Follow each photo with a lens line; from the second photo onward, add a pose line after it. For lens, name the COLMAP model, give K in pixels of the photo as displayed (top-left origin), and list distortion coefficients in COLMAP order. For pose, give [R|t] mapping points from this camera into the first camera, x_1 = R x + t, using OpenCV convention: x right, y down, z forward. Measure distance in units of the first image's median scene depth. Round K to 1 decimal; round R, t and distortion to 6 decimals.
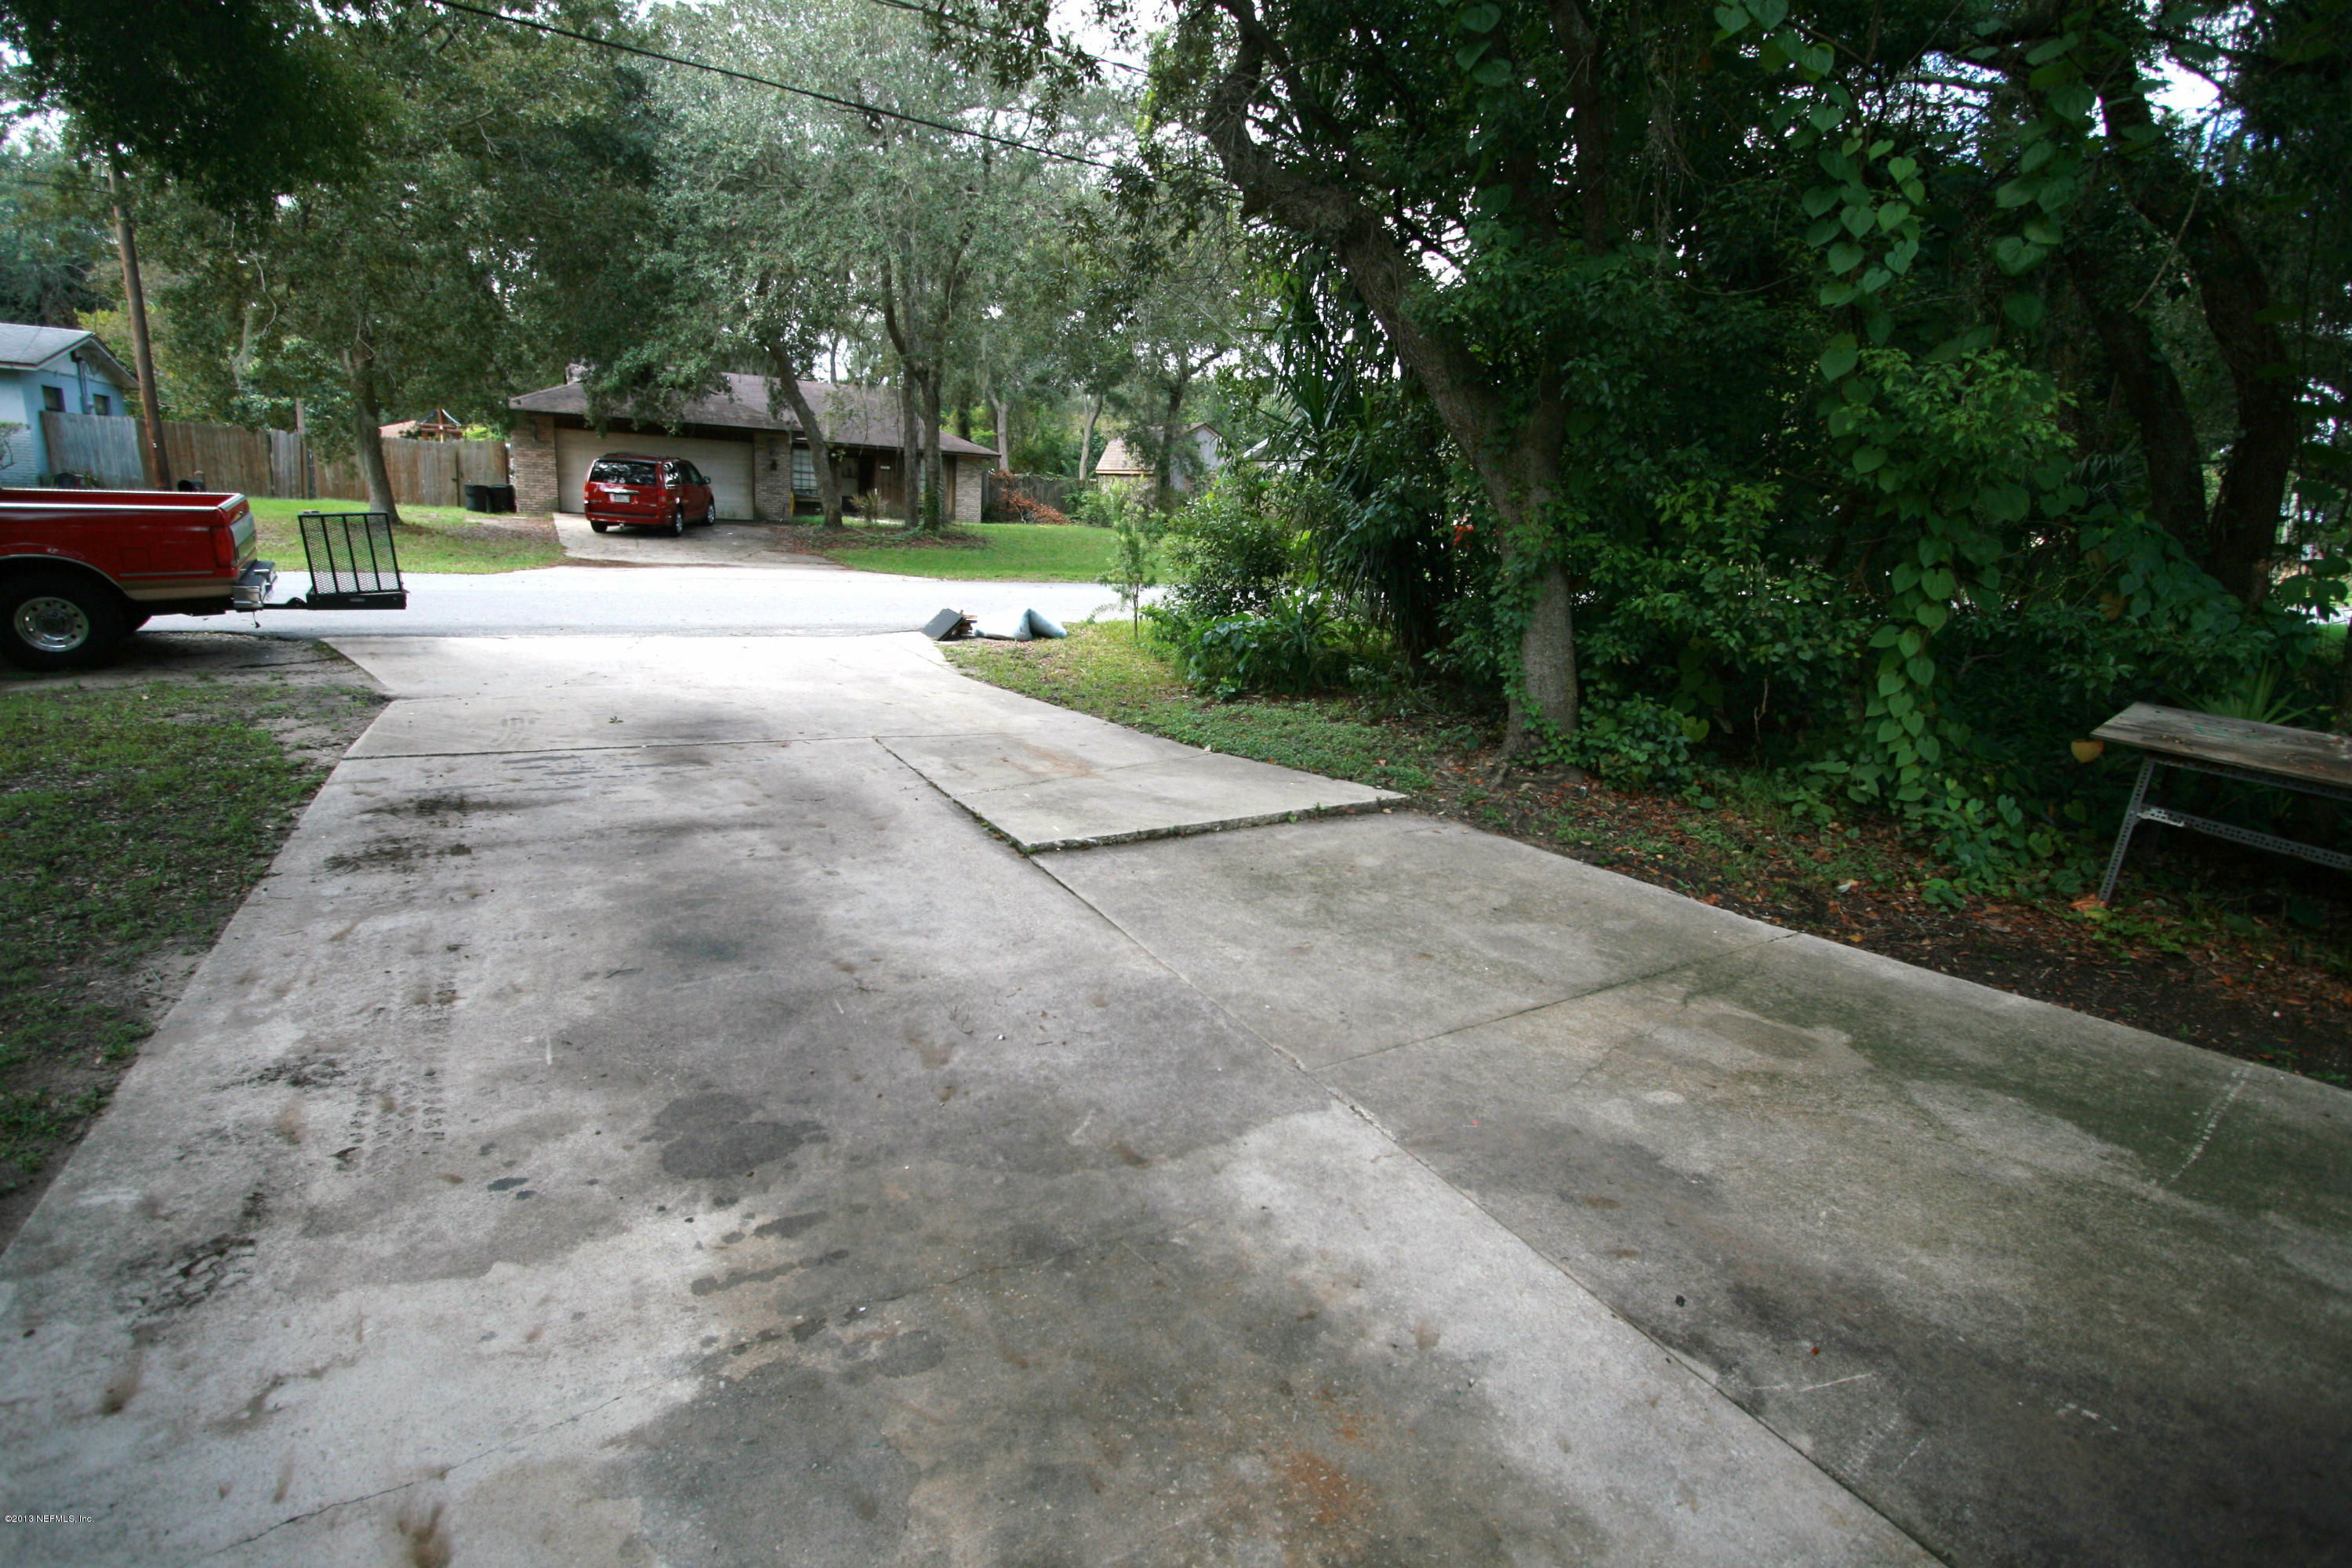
lens RADIAL K [[1140.6, 0, 1160.8], [0, 1140.6, 780.2], [0, 0, 1]] dist [-0.009401, 0.001198]
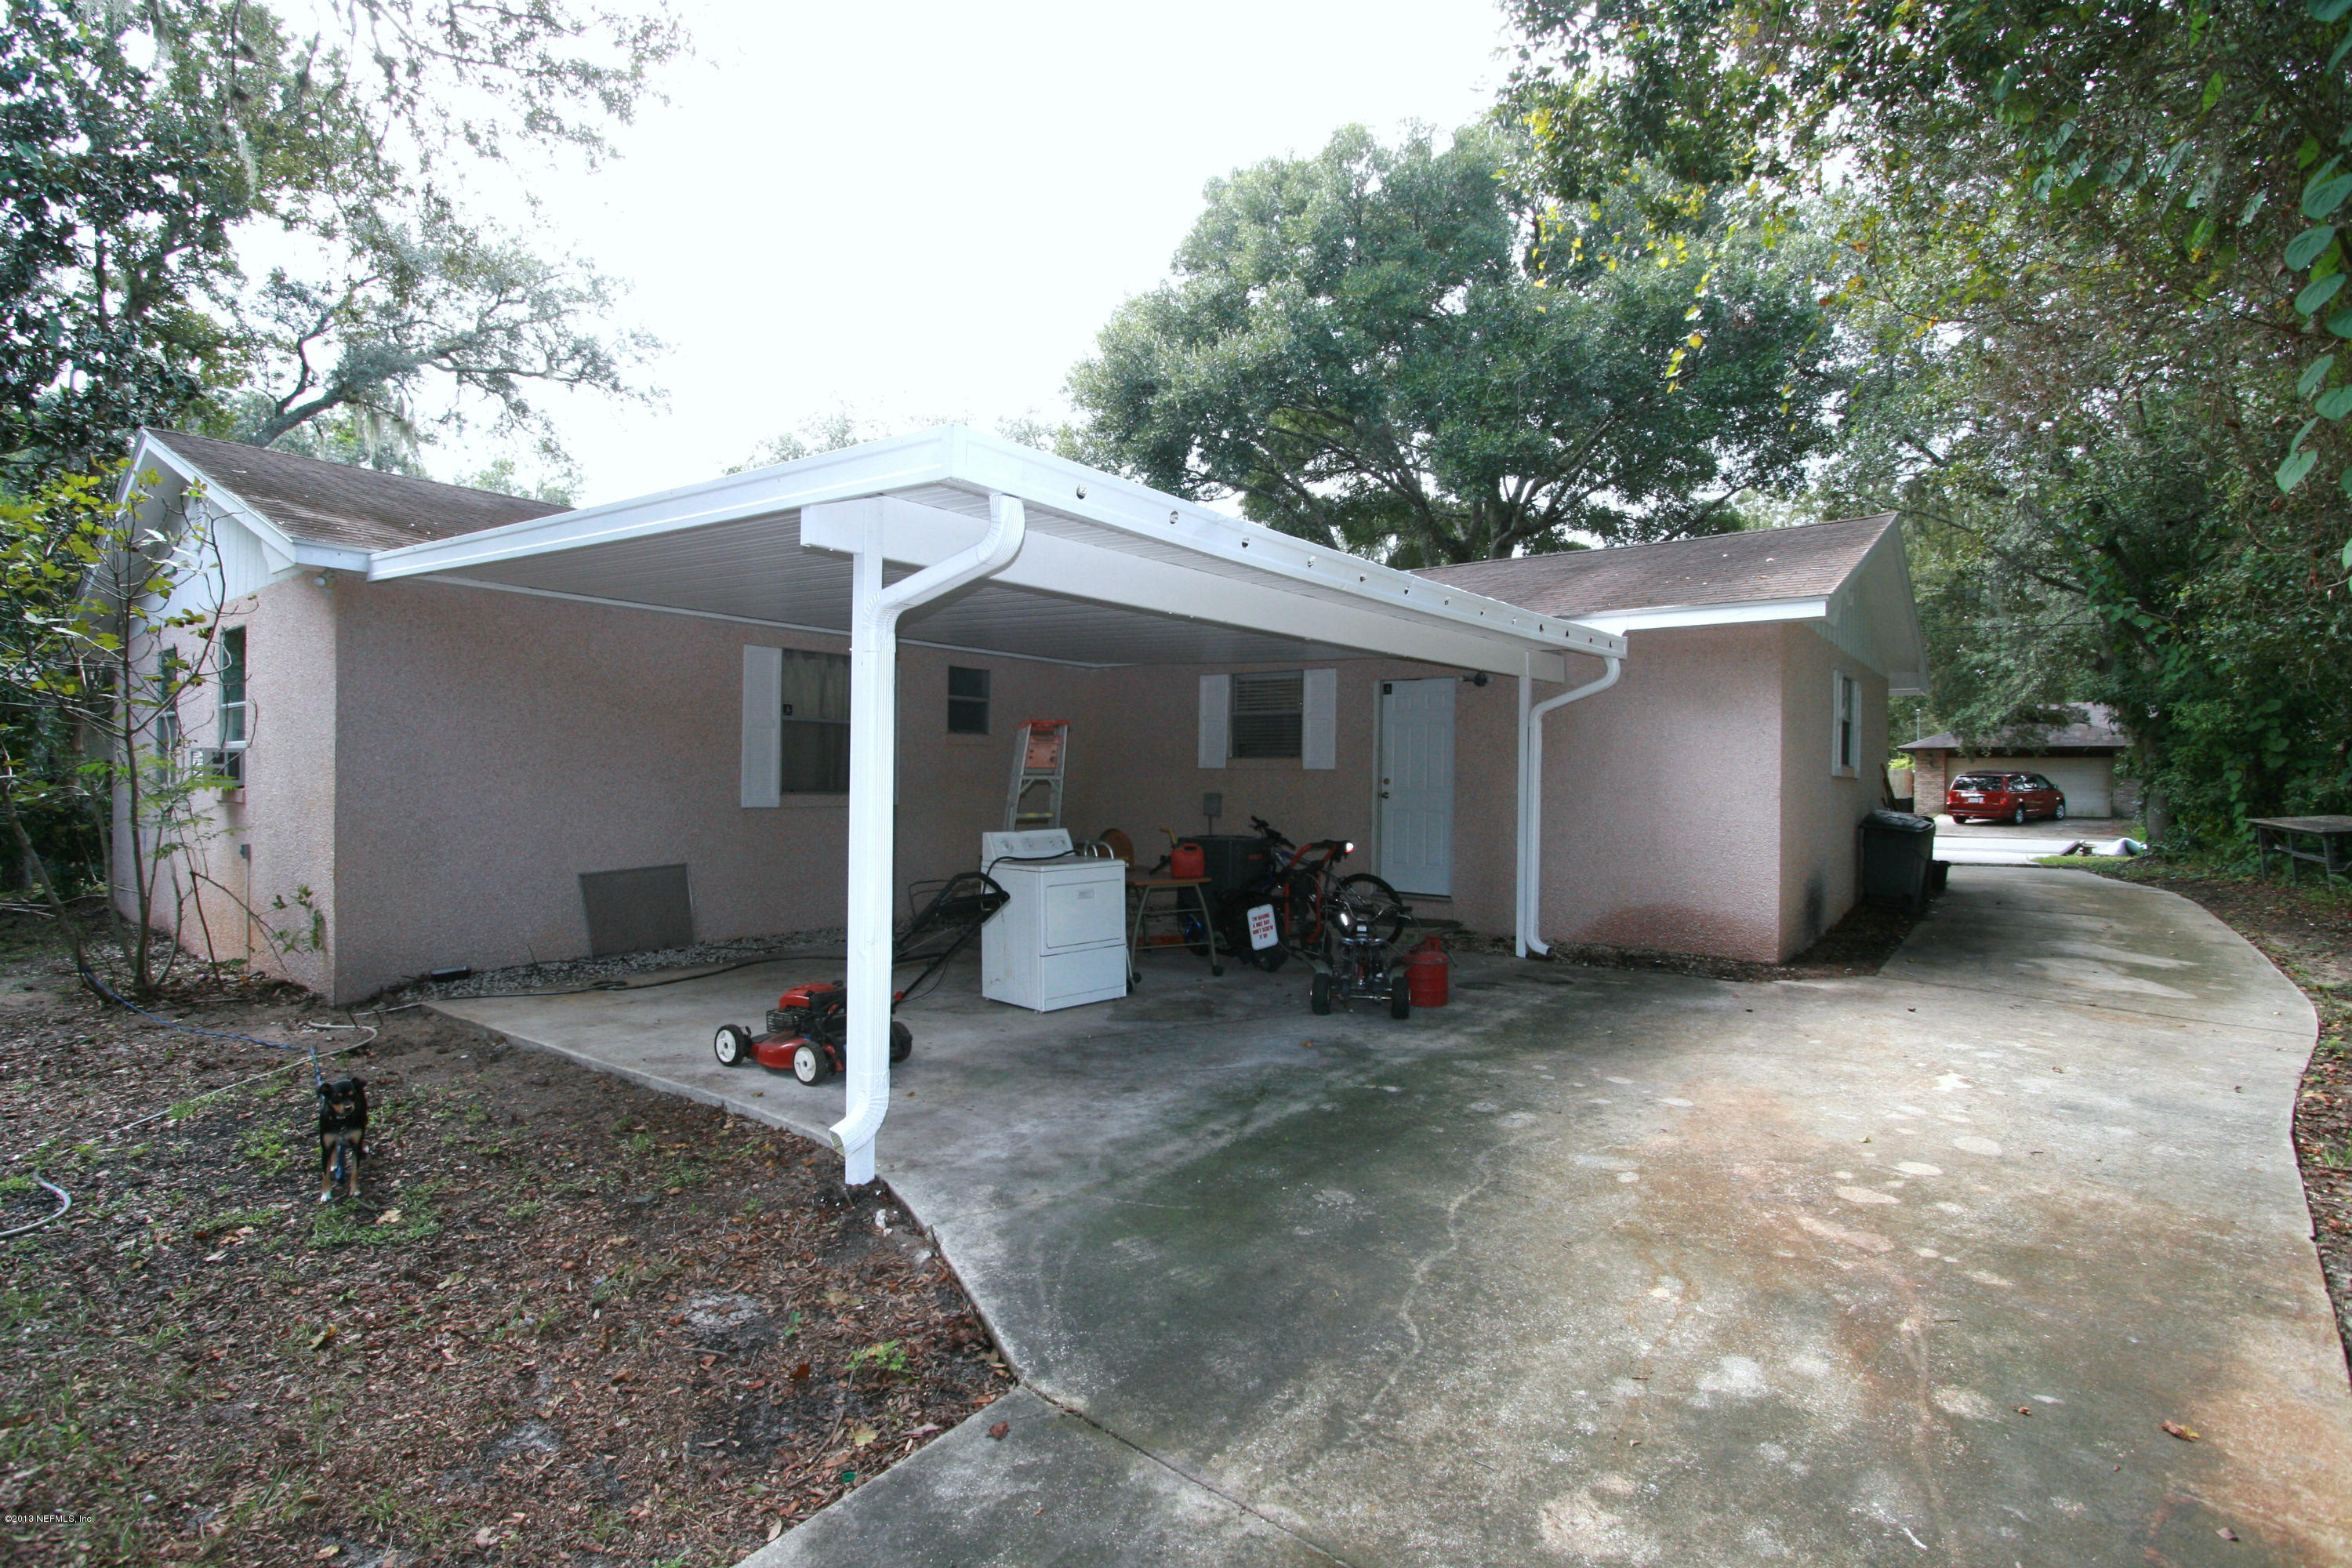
lens RADIAL K [[1140.6, 0, 1160.8], [0, 1140.6, 780.2], [0, 0, 1]] dist [-0.009401, 0.001198]
pose [[0.396464, -0.059774, -0.916102, 2.252761], [-0.206150, 0.966598, -0.152285, 0.837279], [0.894605, 0.249230, 0.370899, -2.477425]]
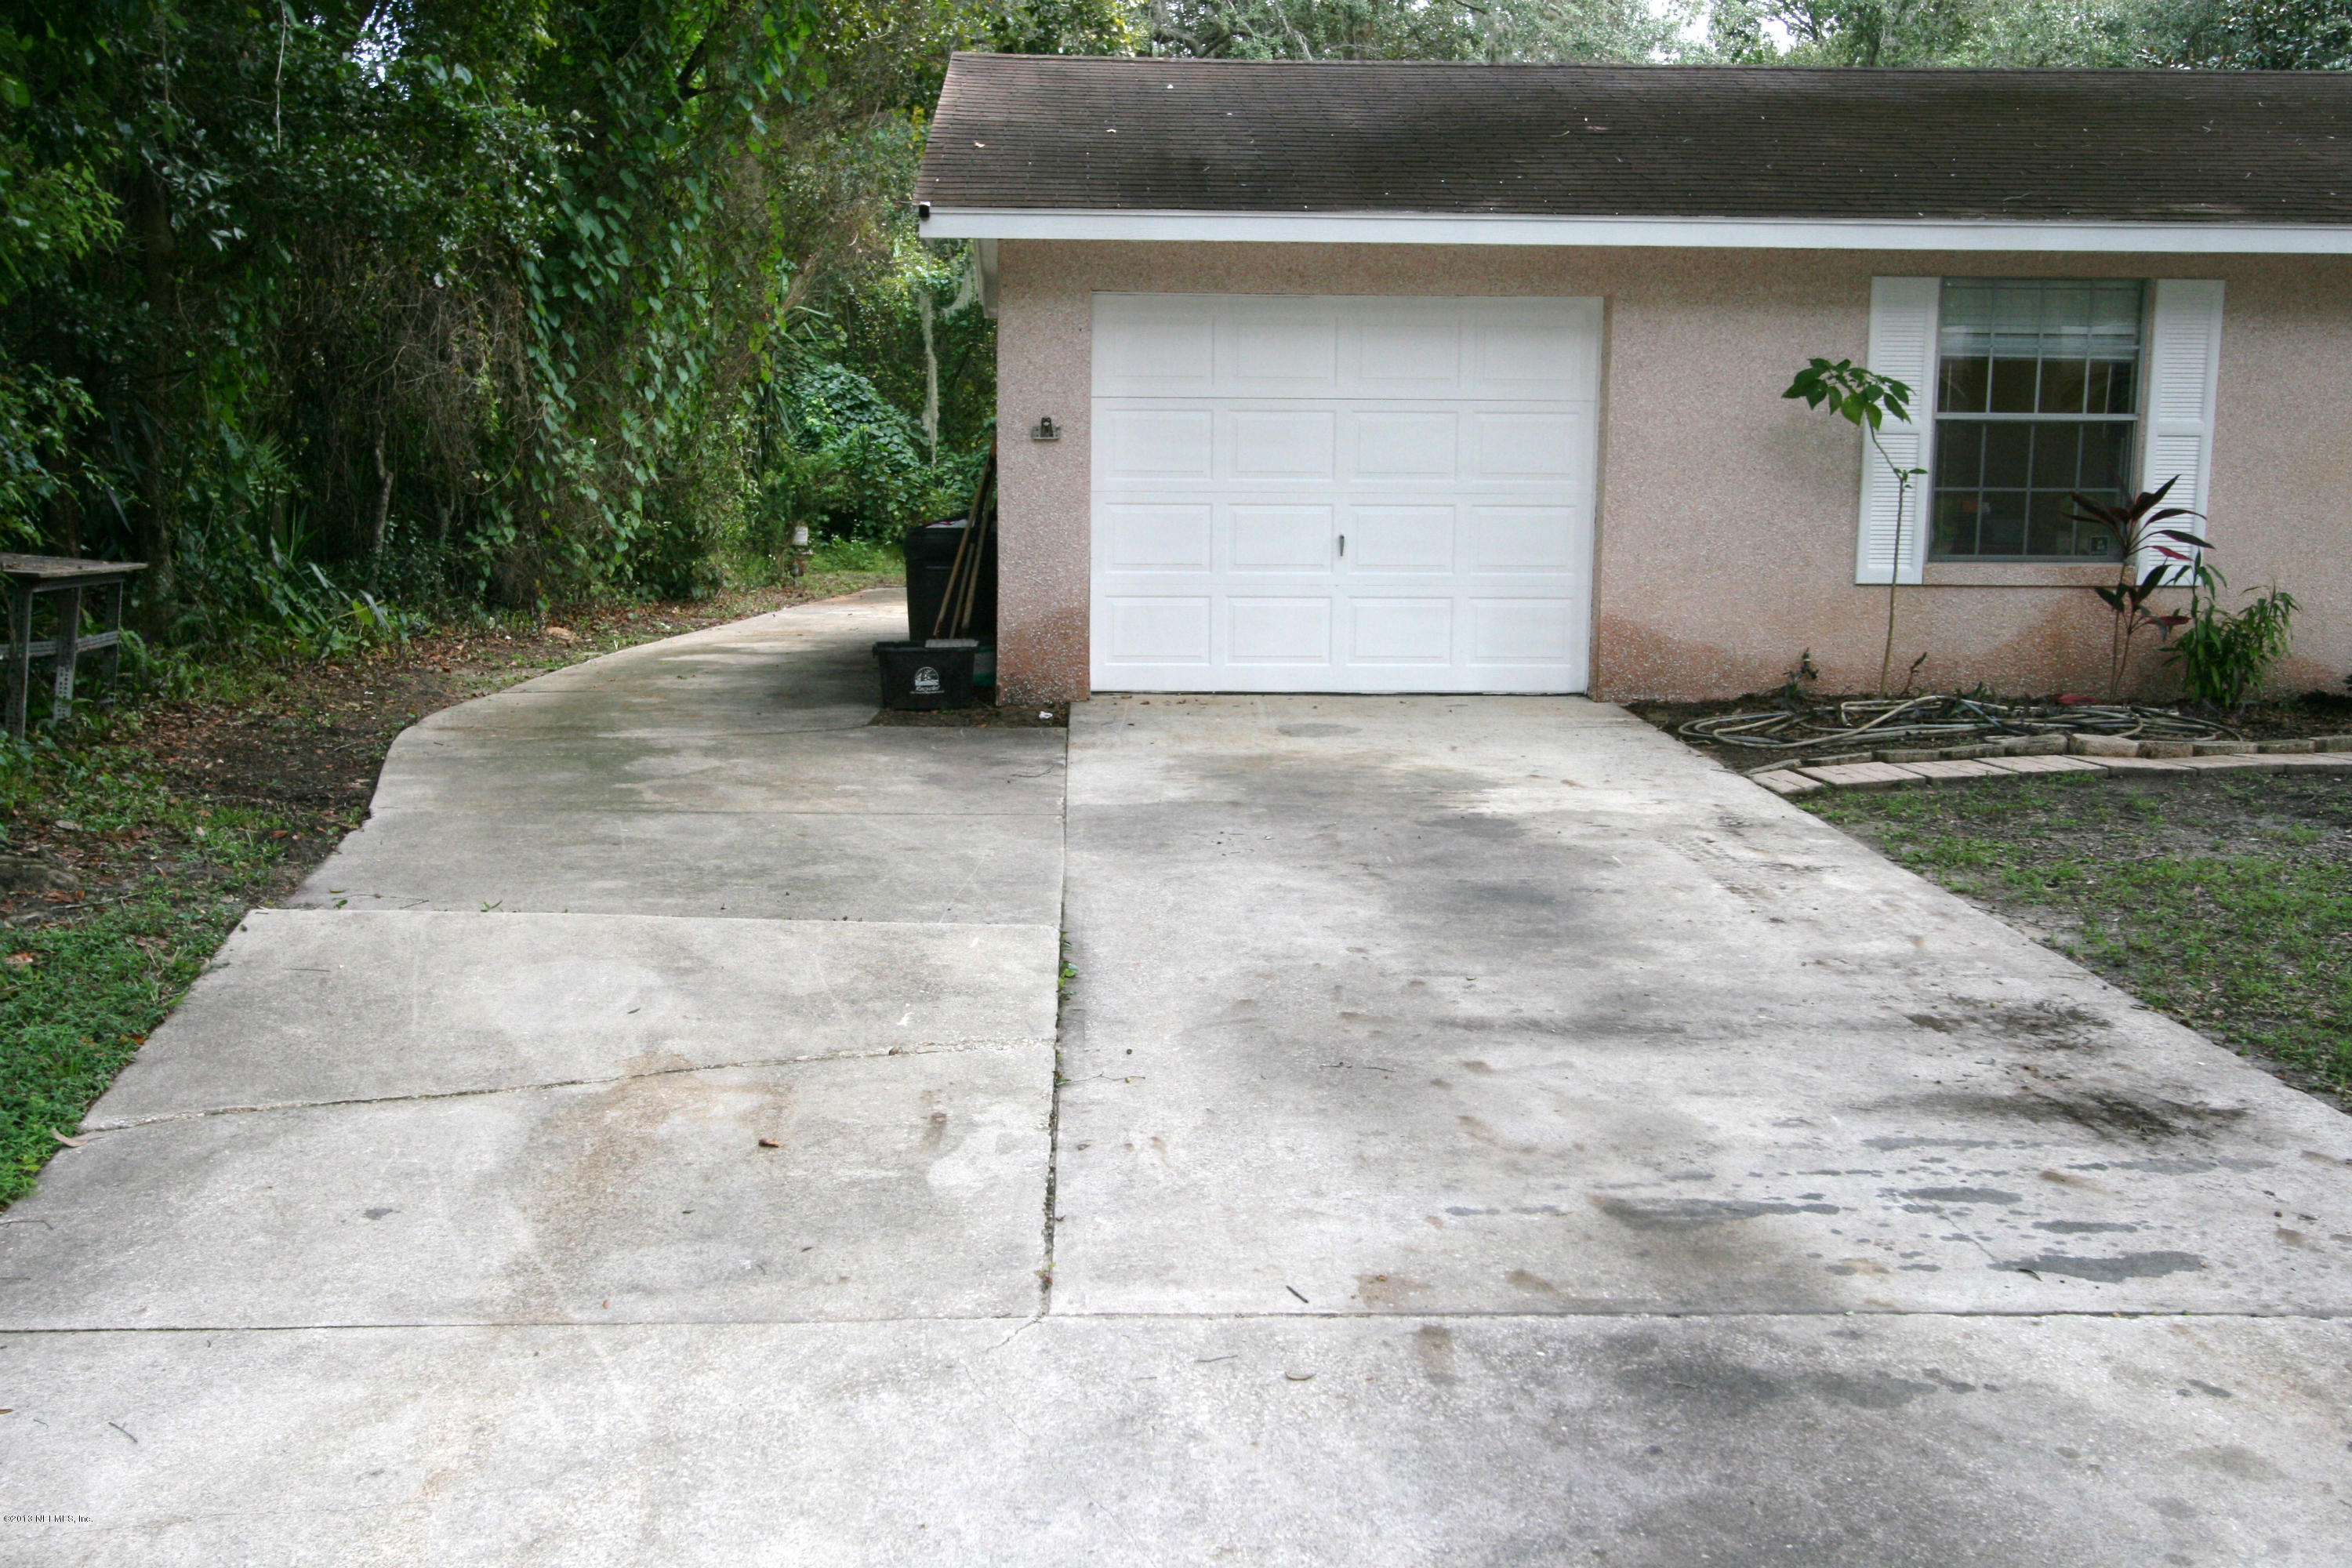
lens RADIAL K [[2255.6, 0, 1159.0], [0, 2255.6, 779.9], [0, 0, 1]] dist [0.028200, -0.010641]
pose [[-0.894584, -0.138297, 0.424963, -0.691590], [0.039447, 0.922765, 0.383338, -0.499275], [-0.445156, 0.359692, -0.820036, 1.977939]]
